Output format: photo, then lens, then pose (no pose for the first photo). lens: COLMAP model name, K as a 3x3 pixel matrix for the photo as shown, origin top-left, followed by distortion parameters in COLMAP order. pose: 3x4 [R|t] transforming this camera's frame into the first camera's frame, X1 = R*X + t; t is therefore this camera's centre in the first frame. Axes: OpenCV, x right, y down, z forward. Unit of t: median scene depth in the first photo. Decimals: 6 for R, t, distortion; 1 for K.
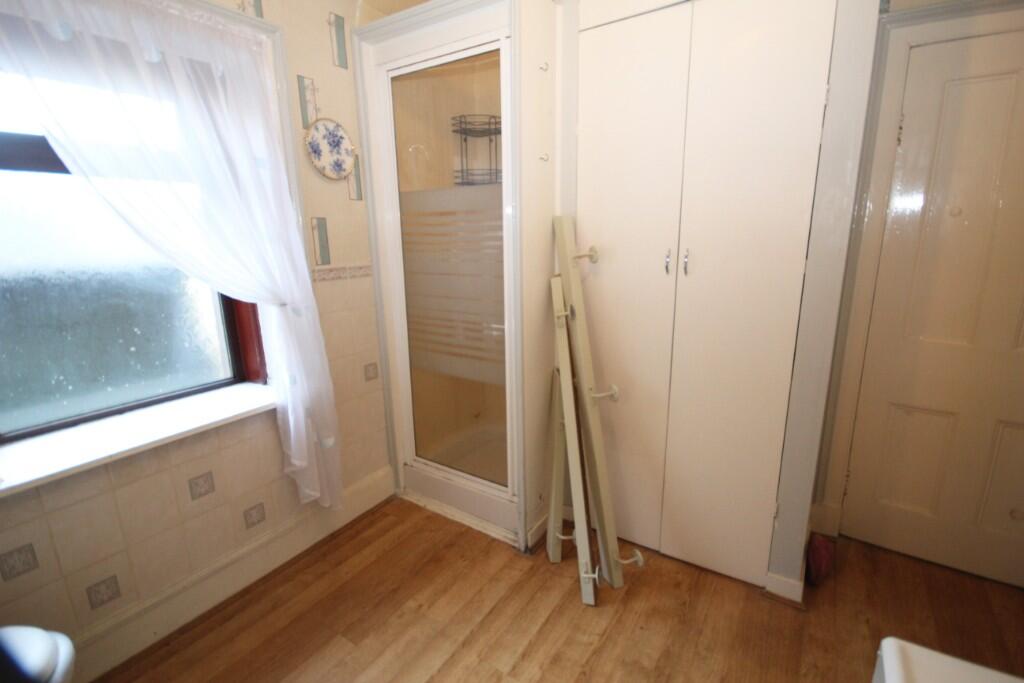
lens RADIAL K [[473.5, 0, 518.8], [0, 473.5, 342.2], [0, 0, 1]] dist [0.001550, 0.000086]
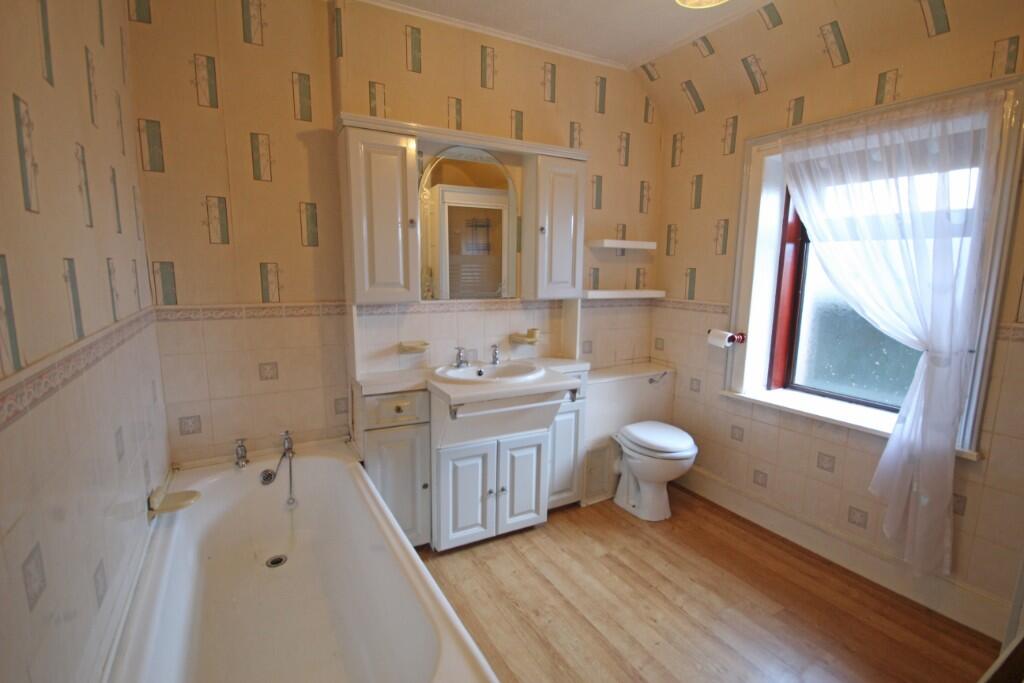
lens RADIAL K [[473.5, 0, 518.8], [0, 473.5, 342.2], [0, 0, 1]] dist [0.001550, 0.000086]
pose [[-0.452822, 0.149348, -0.879004, 0.823552], [-0.198414, 0.944271, 0.262650, -0.193584], [0.869244, 0.293340, -0.397954, 0.632869]]
